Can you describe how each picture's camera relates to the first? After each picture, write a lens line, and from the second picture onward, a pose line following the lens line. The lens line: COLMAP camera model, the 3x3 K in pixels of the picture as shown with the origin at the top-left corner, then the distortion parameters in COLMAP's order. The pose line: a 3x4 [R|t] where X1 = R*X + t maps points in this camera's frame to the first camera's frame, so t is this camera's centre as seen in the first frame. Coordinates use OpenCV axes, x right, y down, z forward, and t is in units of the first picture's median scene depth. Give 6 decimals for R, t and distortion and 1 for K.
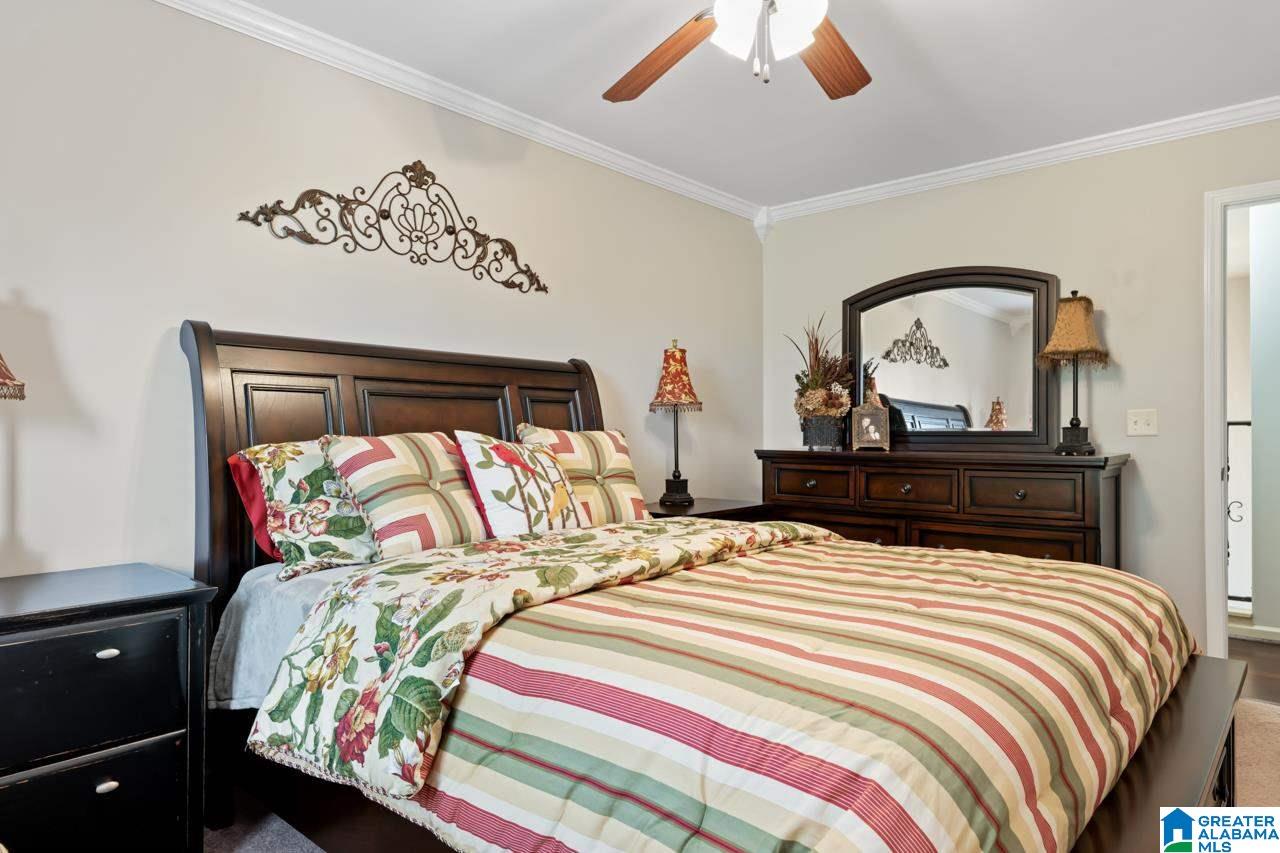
lens RADIAL K [[780.1, 0, 642.1], [0, 780.1, 435.6], [0, 0, 1]] dist [0.021773, -0.002395]
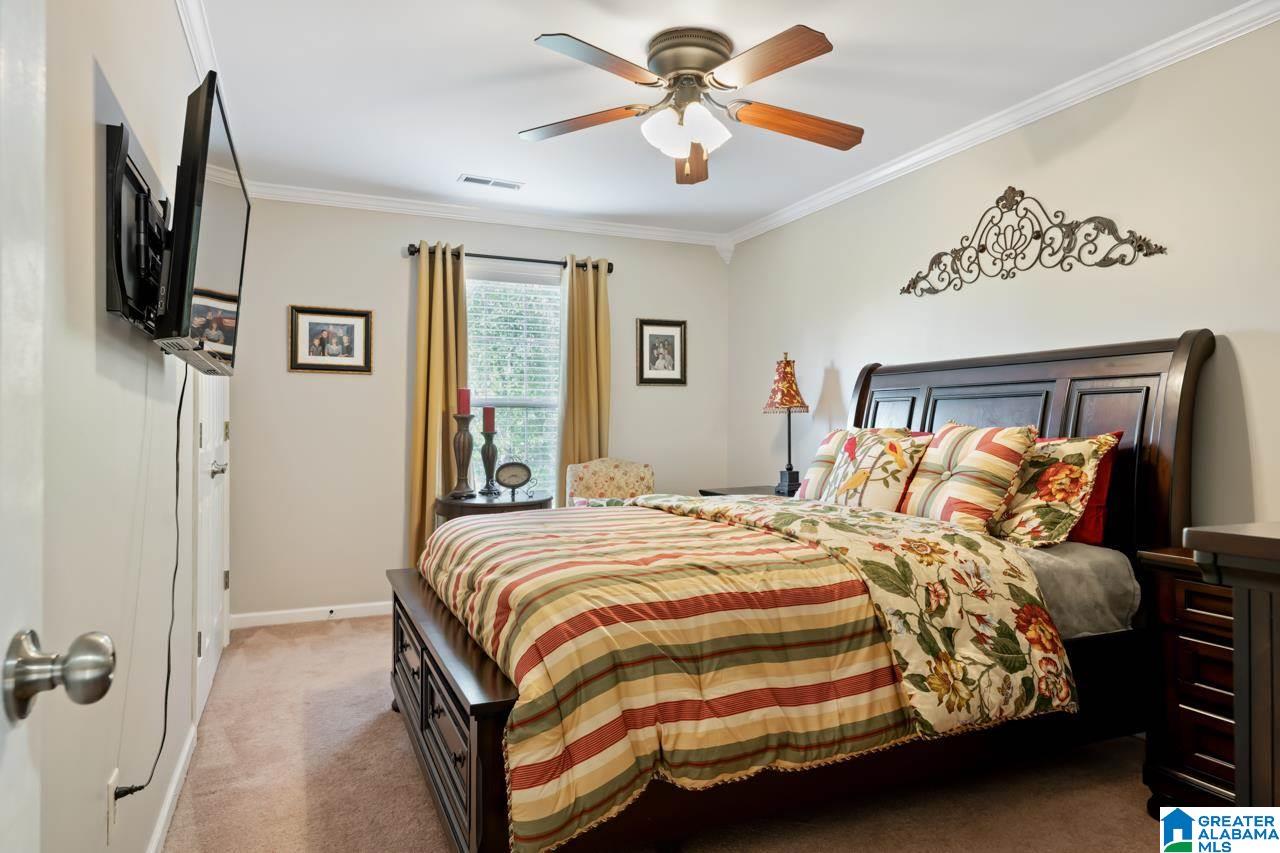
lens RADIAL K [[780.1, 0, 641.7], [0, 780.1, 420.6], [0, 0, 1]] dist [0.021773, -0.002395]
pose [[-0.417621, 0.002834, -0.908617, 0.956507], [0.003439, 0.999993, 0.001538, -0.018387], [0.908615, -0.002482, -0.417628, 0.984325]]
